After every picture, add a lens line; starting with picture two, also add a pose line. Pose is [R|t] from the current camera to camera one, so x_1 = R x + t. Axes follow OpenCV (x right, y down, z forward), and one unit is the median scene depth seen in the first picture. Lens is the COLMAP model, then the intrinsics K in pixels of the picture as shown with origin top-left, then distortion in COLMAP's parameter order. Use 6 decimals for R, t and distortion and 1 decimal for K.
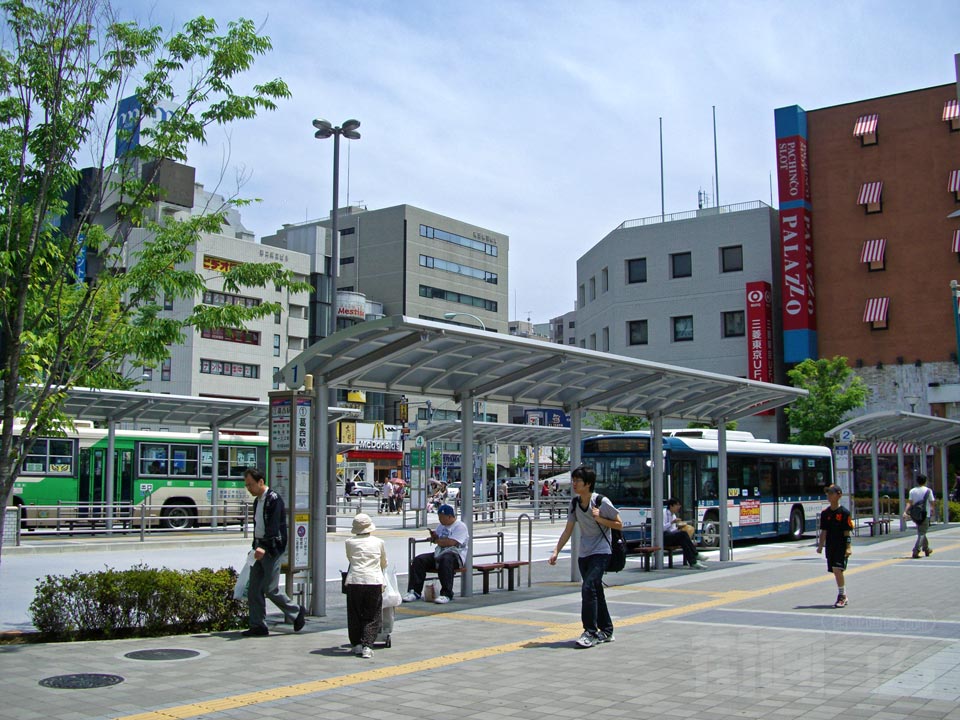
lens RADIAL K [[1070.6, 0, 479.8], [0, 1070.6, 362.3], [0, 0, 1]] dist [-0.126547, 0.000000]
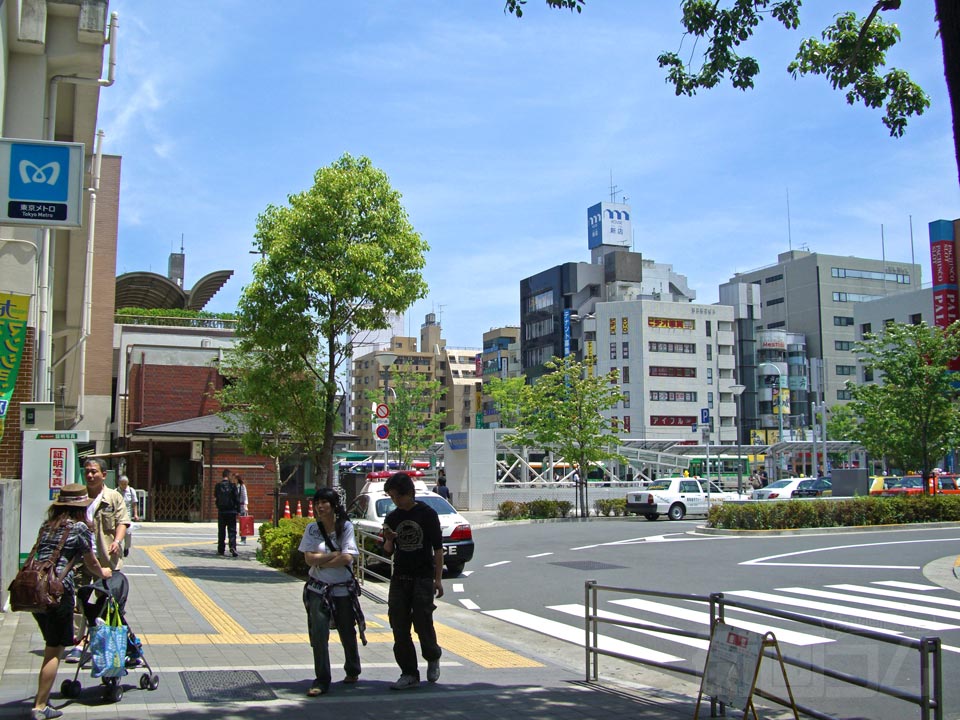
lens RADIAL K [[1070.6, 0, 481.5], [0, 1070.6, 363.1], [0, 0, 1]] dist [-0.126547, 0.000000]
pose [[0.859352, -0.062468, -0.507555, 0.480640], [0.064165, 0.997839, -0.014172, -0.062904], [0.507344, -0.020389, 0.861503, -0.606352]]
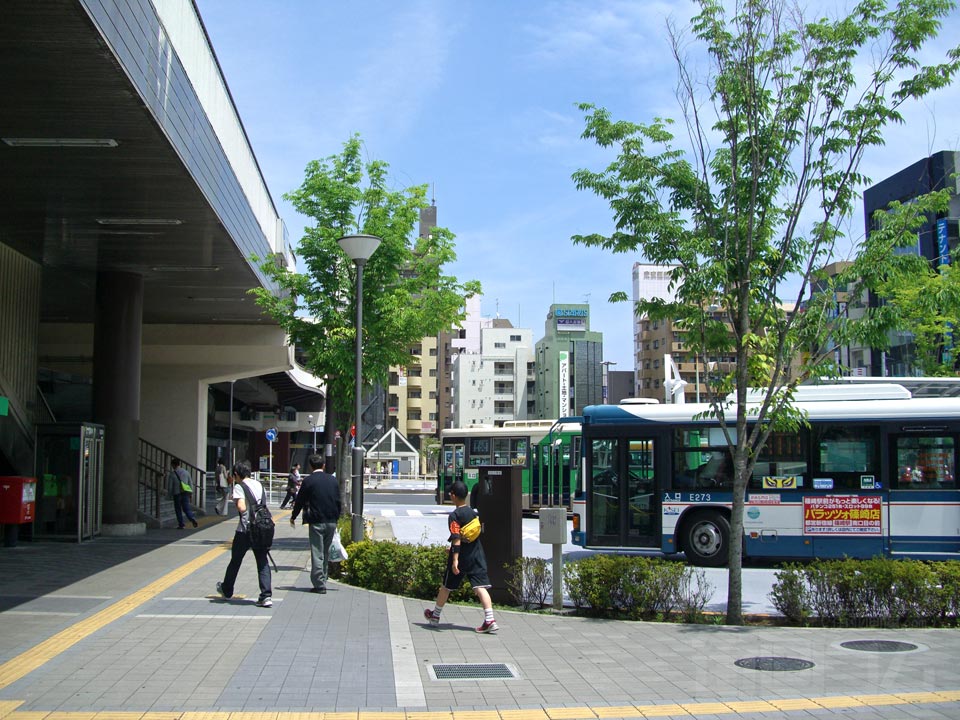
lens RADIAL K [[1070.6, 0, 483.6], [0, 1070.6, 360.2], [0, 0, 1]] dist [-0.126547, 0.000000]
pose [[0.681330, -0.076183, -0.728001, 0.064768], [0.081197, 0.996297, -0.028268, 0.002495], [0.727459, -0.039852, 0.684993, 0.022618]]
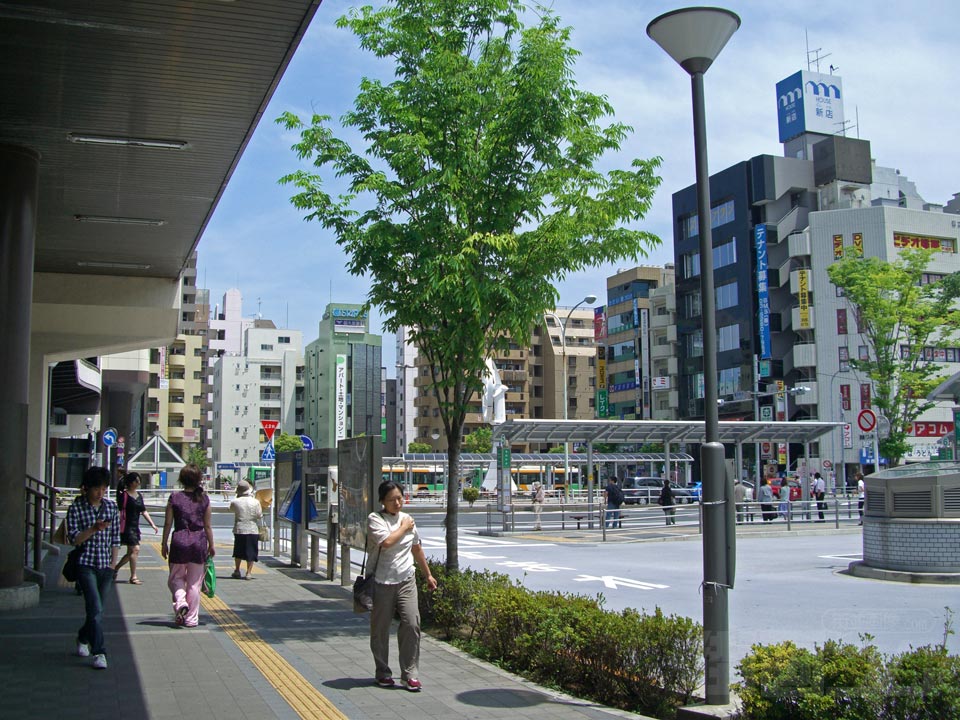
lens RADIAL K [[1070.6, 0, 472.0], [0, 1070.6, 354.5], [0, 0, 1]] dist [-0.126547, 0.000000]
pose [[0.840925, -0.070675, -0.536517, -0.160714], [0.067377, 0.997394, -0.025782, 0.005272], [0.536941, -0.014468, 0.843496, 0.072486]]
